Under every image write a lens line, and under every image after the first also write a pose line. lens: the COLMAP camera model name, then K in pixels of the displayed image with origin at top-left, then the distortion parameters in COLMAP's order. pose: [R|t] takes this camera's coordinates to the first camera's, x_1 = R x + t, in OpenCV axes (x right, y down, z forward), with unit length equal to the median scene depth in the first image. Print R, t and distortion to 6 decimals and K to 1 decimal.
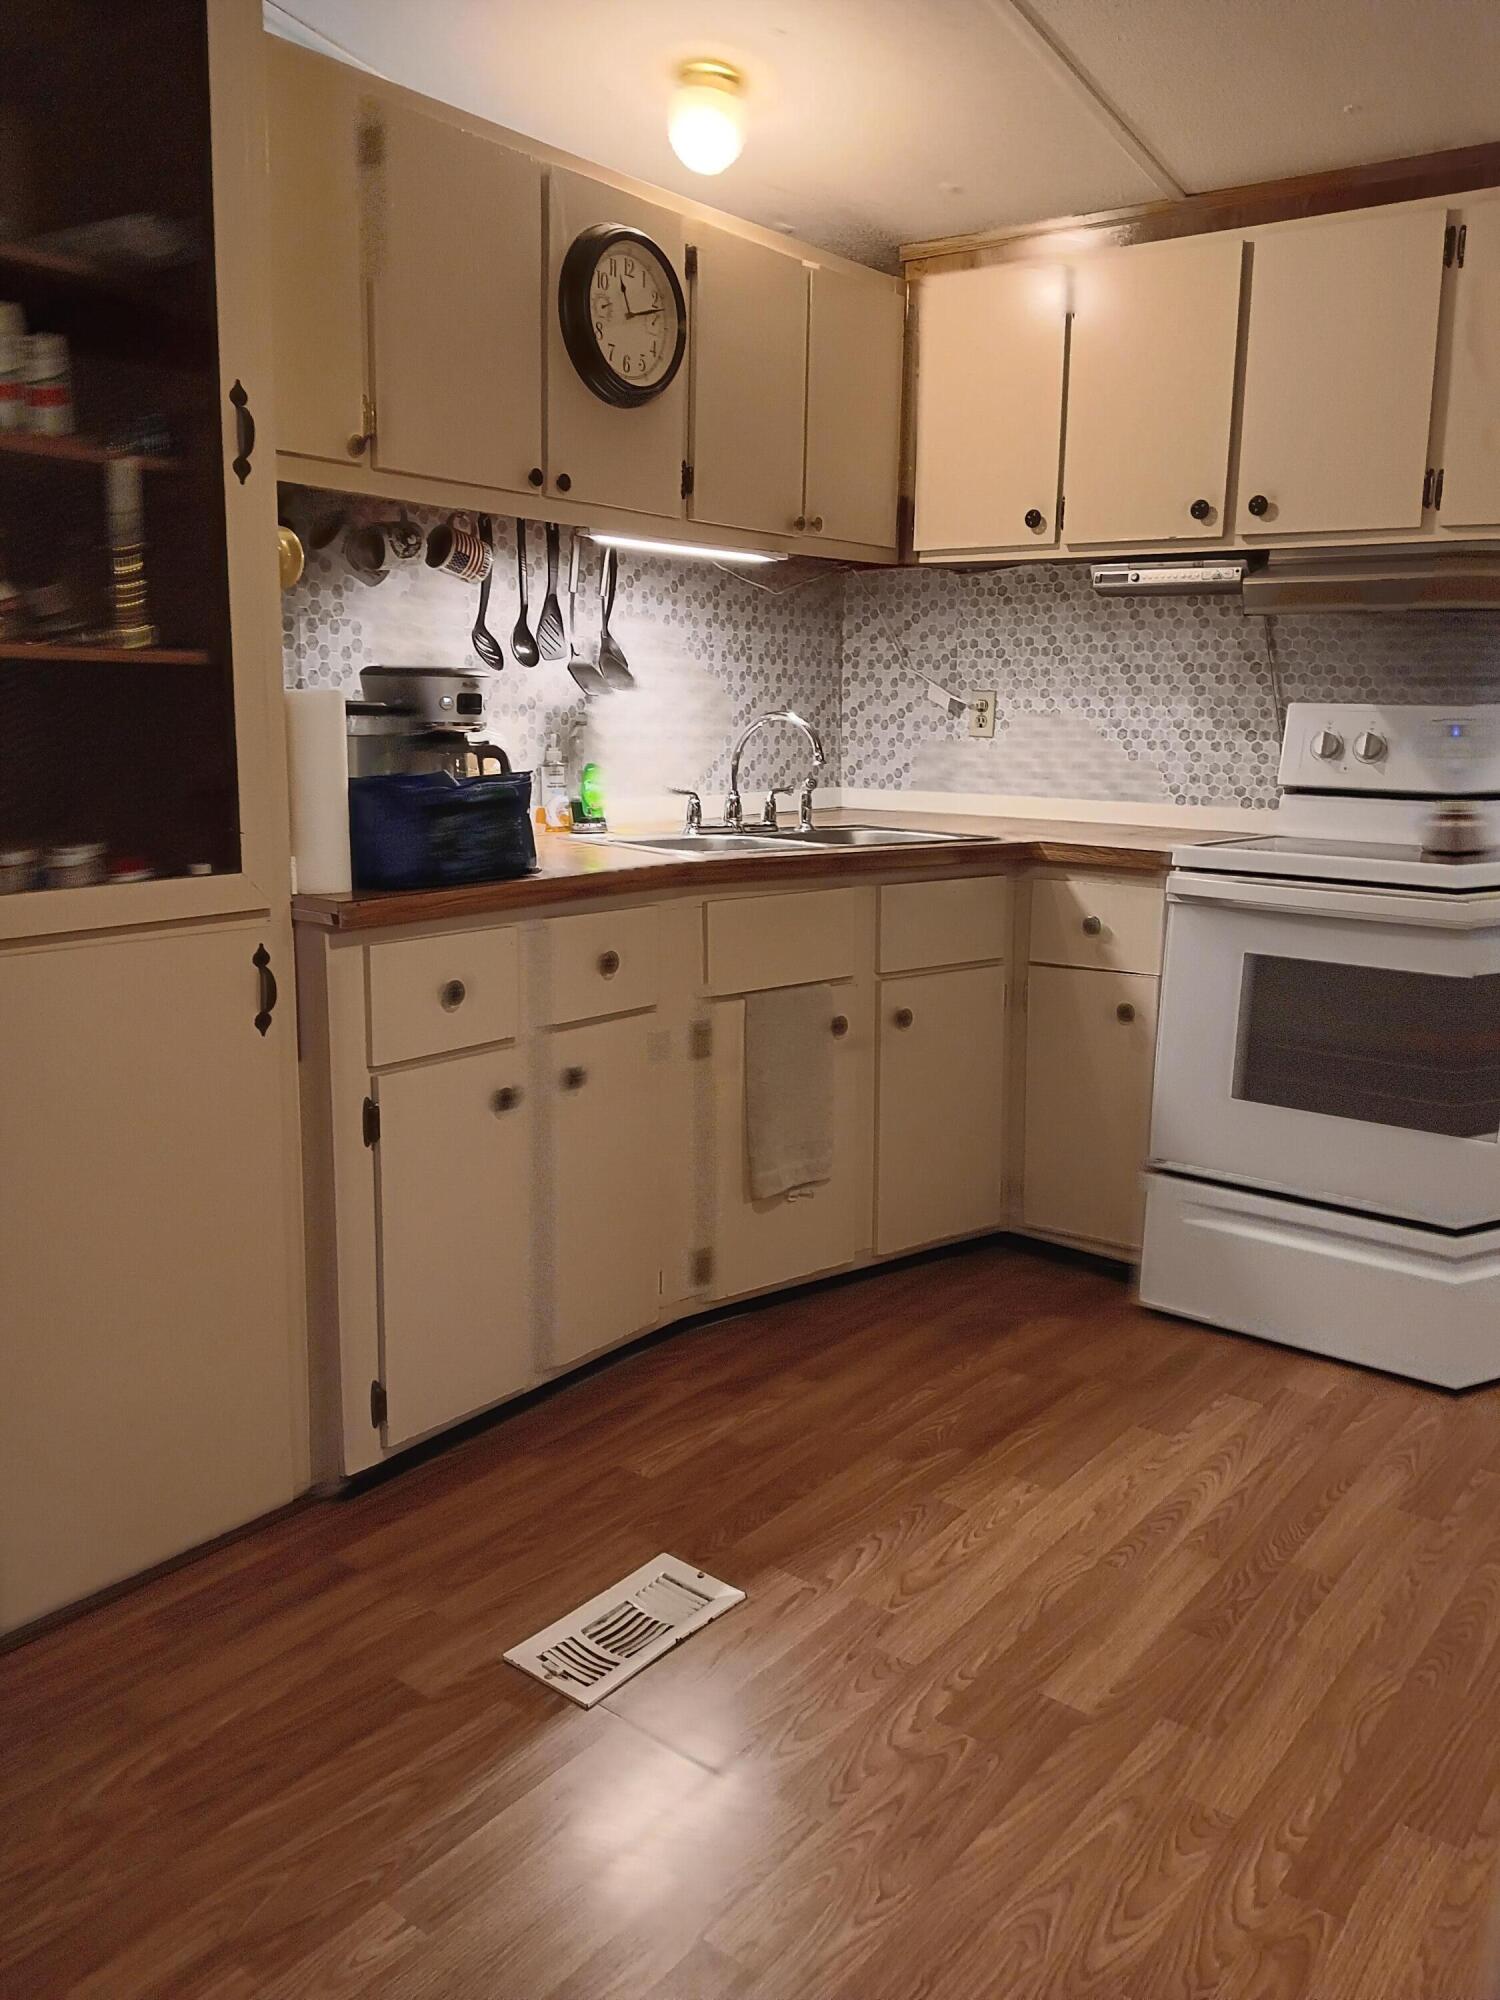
lens RADIAL K [[1554.1, 0, 755.6], [0, 1554.1, 989.5], [0, 0, 1]] dist [0.107234, -0.200460]
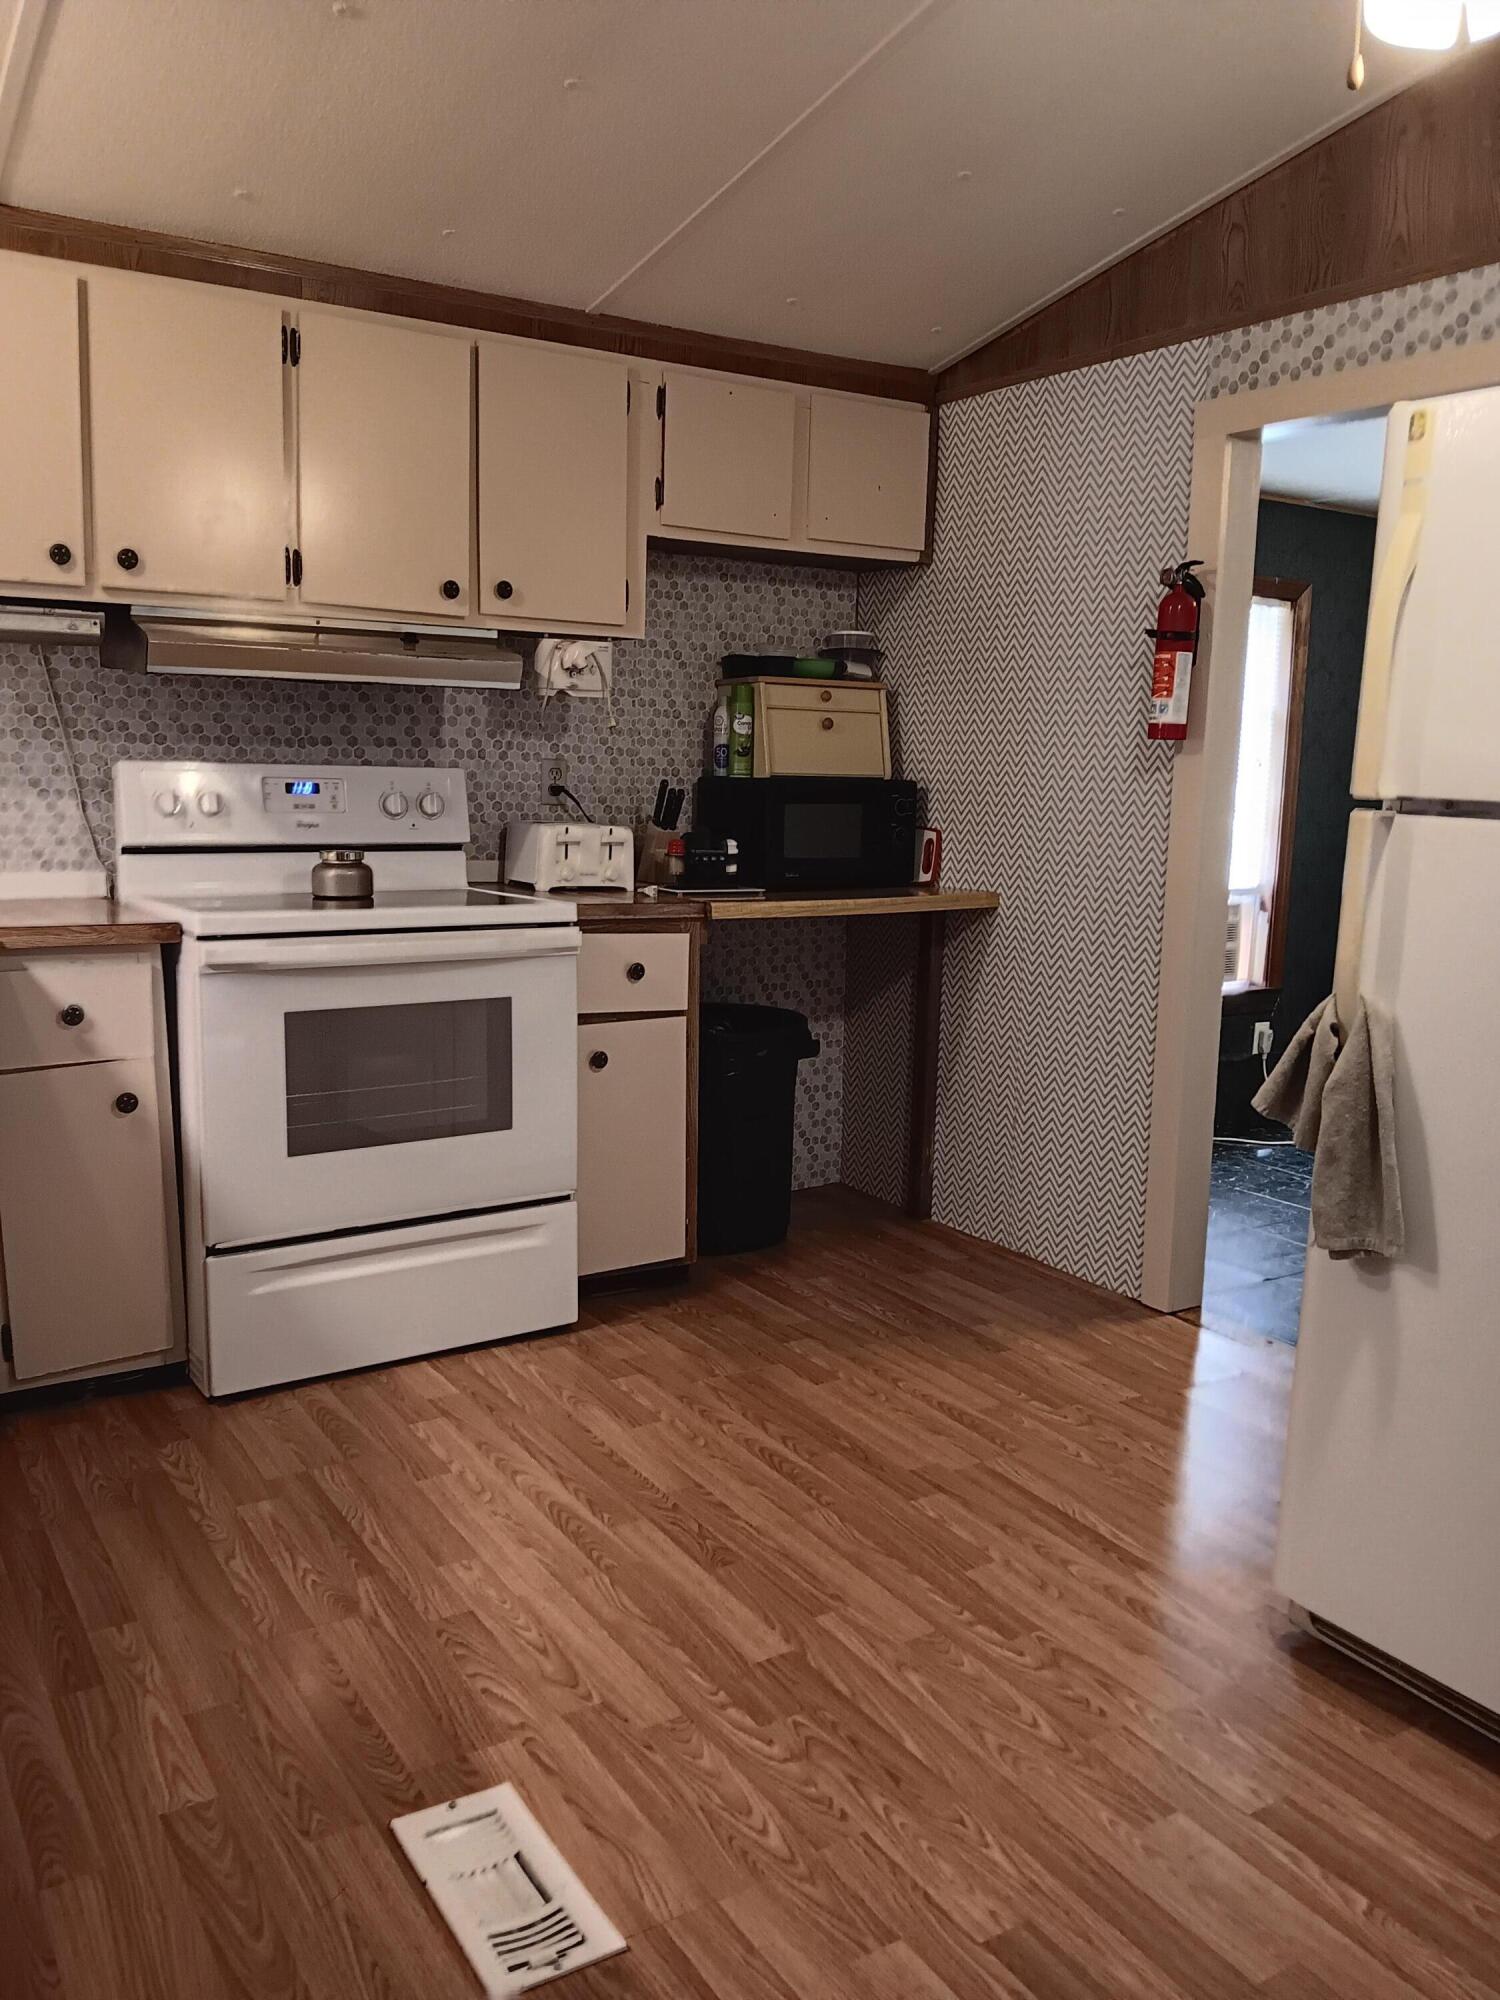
lens RADIAL K [[1522.8, 0, 753.7], [0, 1522.8, 1017.9], [0, 0, 1]] dist [0.001448, -0.061860]
pose [[0.325736, -0.163414, 0.931231, -0.495606], [0.153781, 0.980991, 0.118355, -0.088698], [-0.932871, 0.104653, 0.344674, 0.375830]]
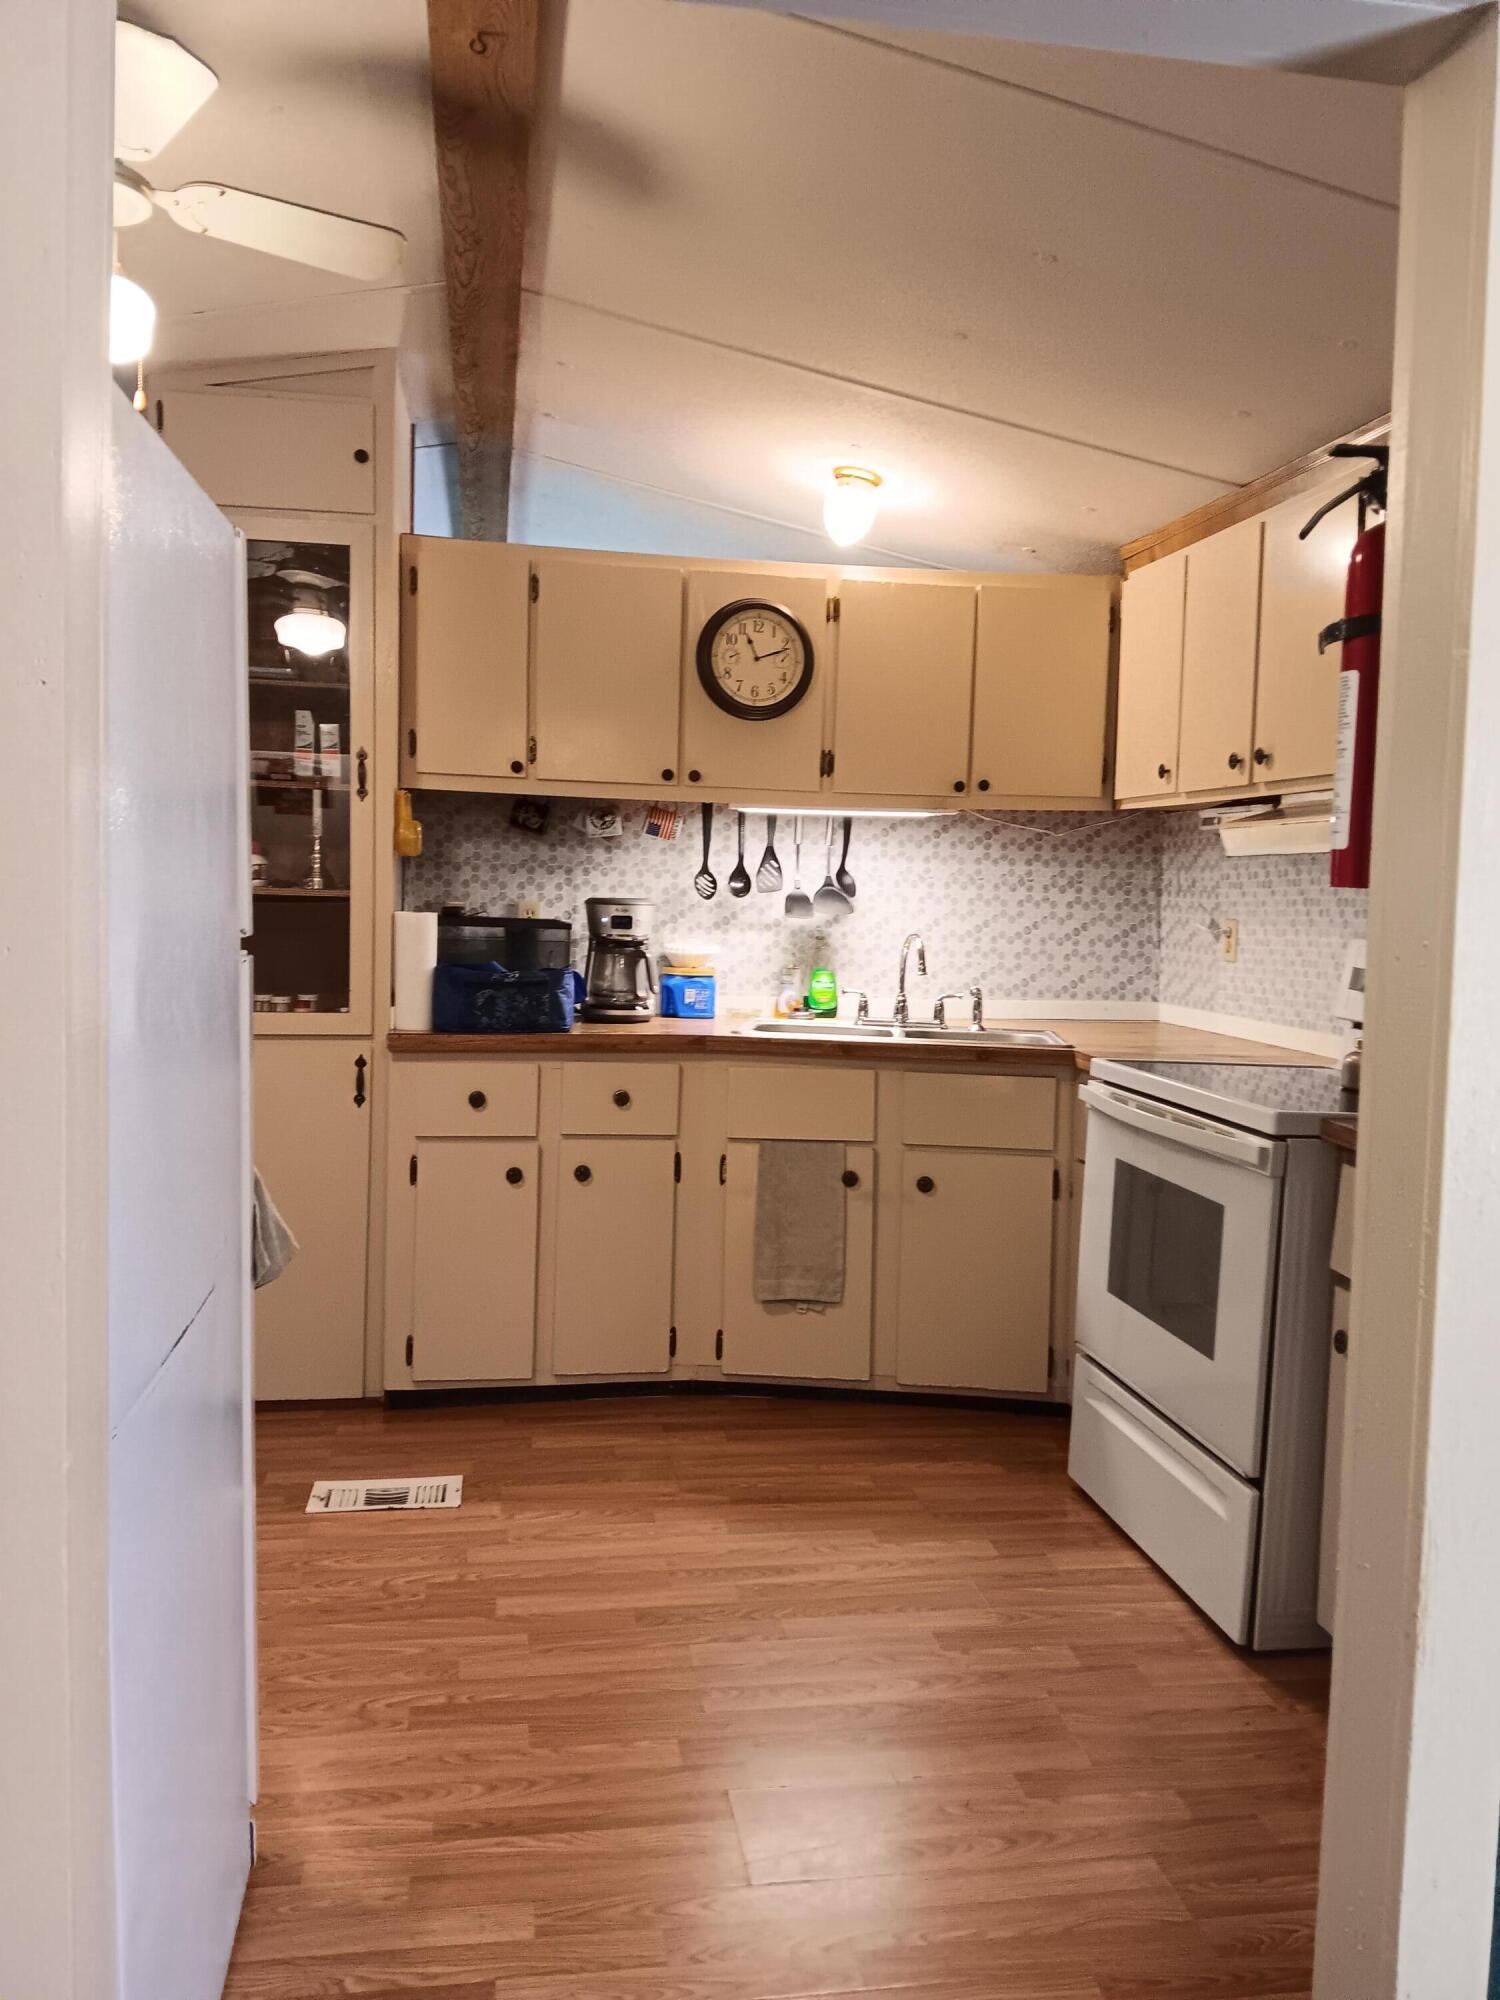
lens RADIAL K [[1552.7, 0, 744.5], [0, 1552.7, 990.9], [0, 0, 1]] dist [0.181484, -0.470198]
pose [[0.730722, 0.050315, -0.680819, 0.857614], [-0.139815, 0.987171, -0.077108, -0.017880], [0.668205, 0.151533, 0.728382, 0.002067]]
